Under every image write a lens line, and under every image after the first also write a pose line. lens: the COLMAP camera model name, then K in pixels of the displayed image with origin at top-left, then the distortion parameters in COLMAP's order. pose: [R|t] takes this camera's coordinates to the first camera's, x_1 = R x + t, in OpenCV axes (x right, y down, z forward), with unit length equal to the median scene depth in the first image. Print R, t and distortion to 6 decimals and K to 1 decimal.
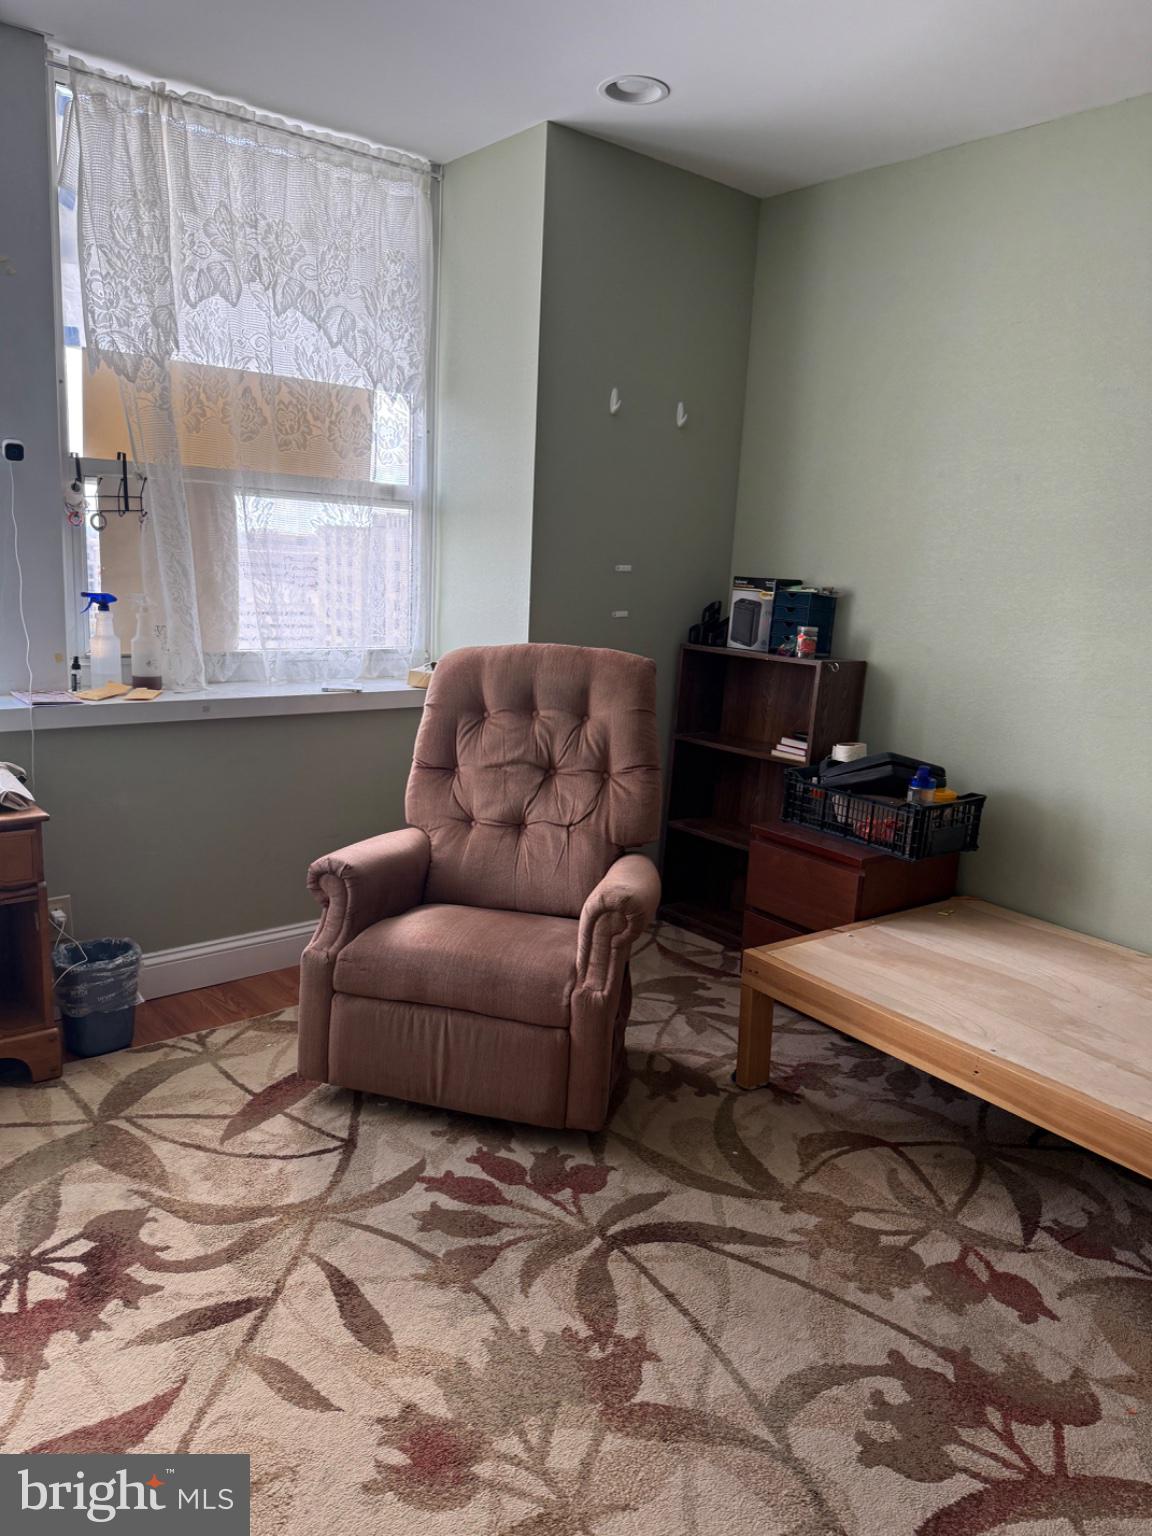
lens RADIAL K [[1100.7, 0, 573.3], [0, 1100.7, 762.3], [0, 0, 1]] dist [0.035309, -0.045390]
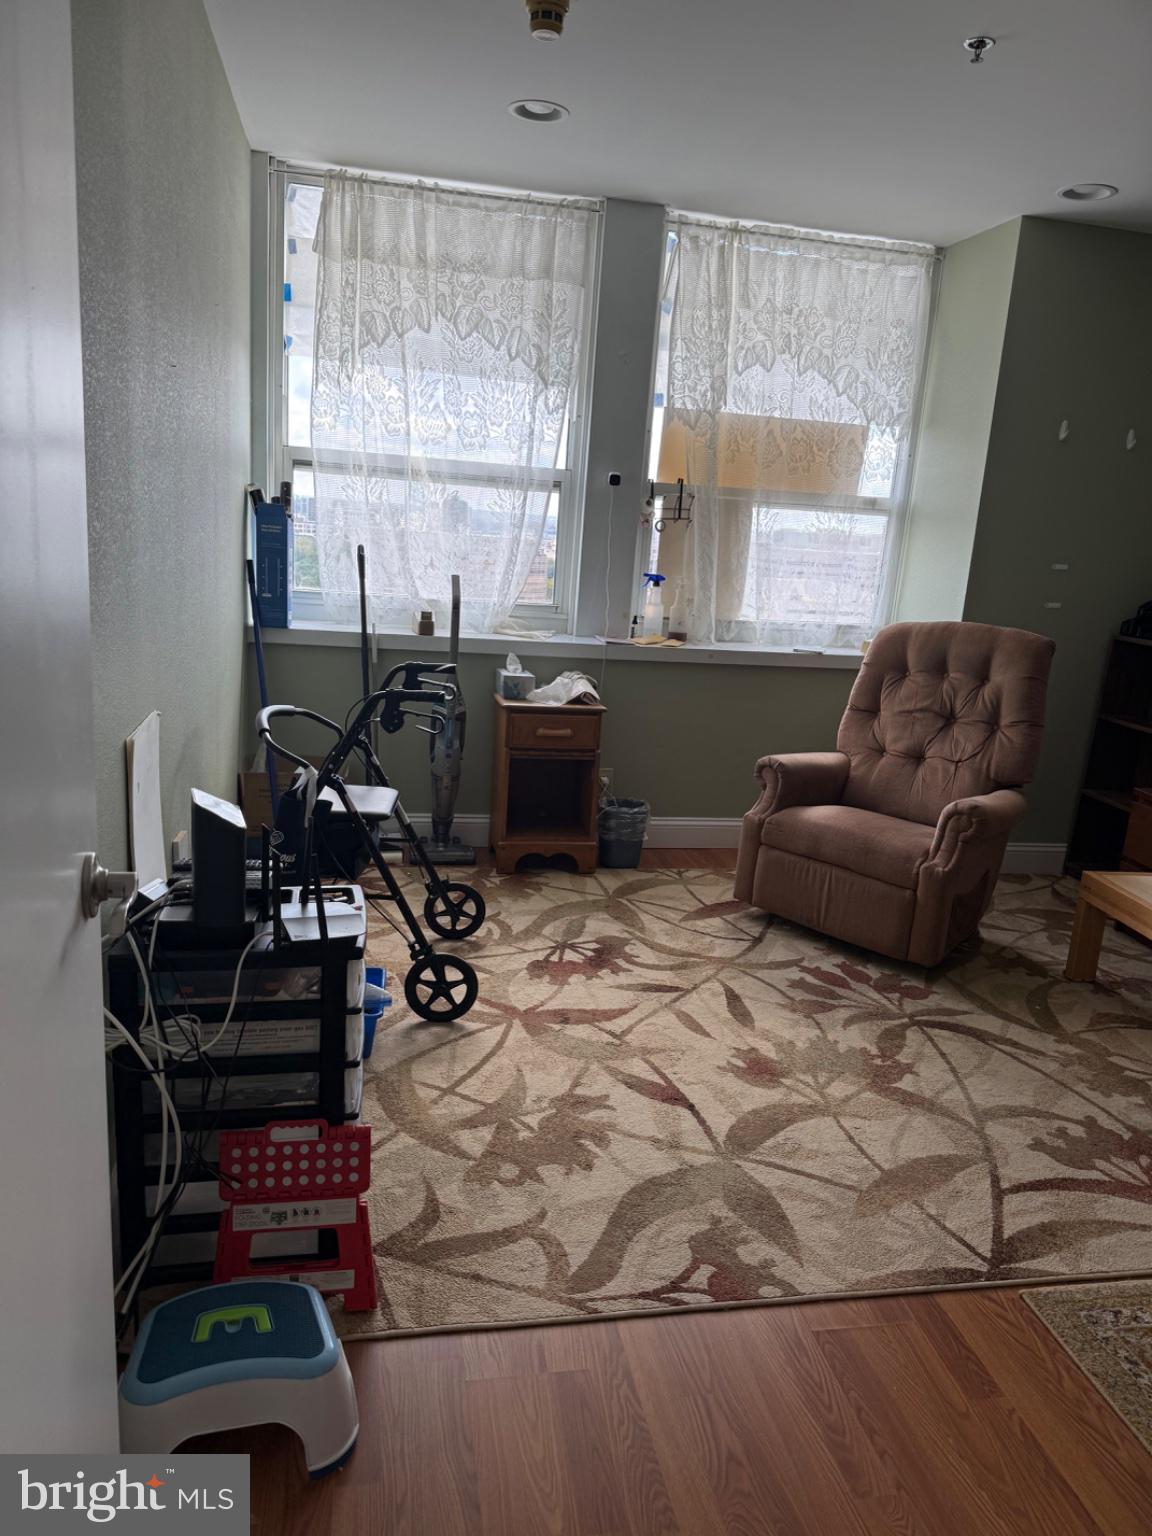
lens RADIAL K [[1100.7, 0, 562.3], [0, 1100.7, 773.7], [0, 0, 1]] dist [0.035309, -0.045390]
pose [[0.876306, 0.120664, -0.466398, 0.197196], [-0.116415, 0.992472, 0.038038, 0.076118], [0.467477, 0.020963, 0.883757, -0.382332]]
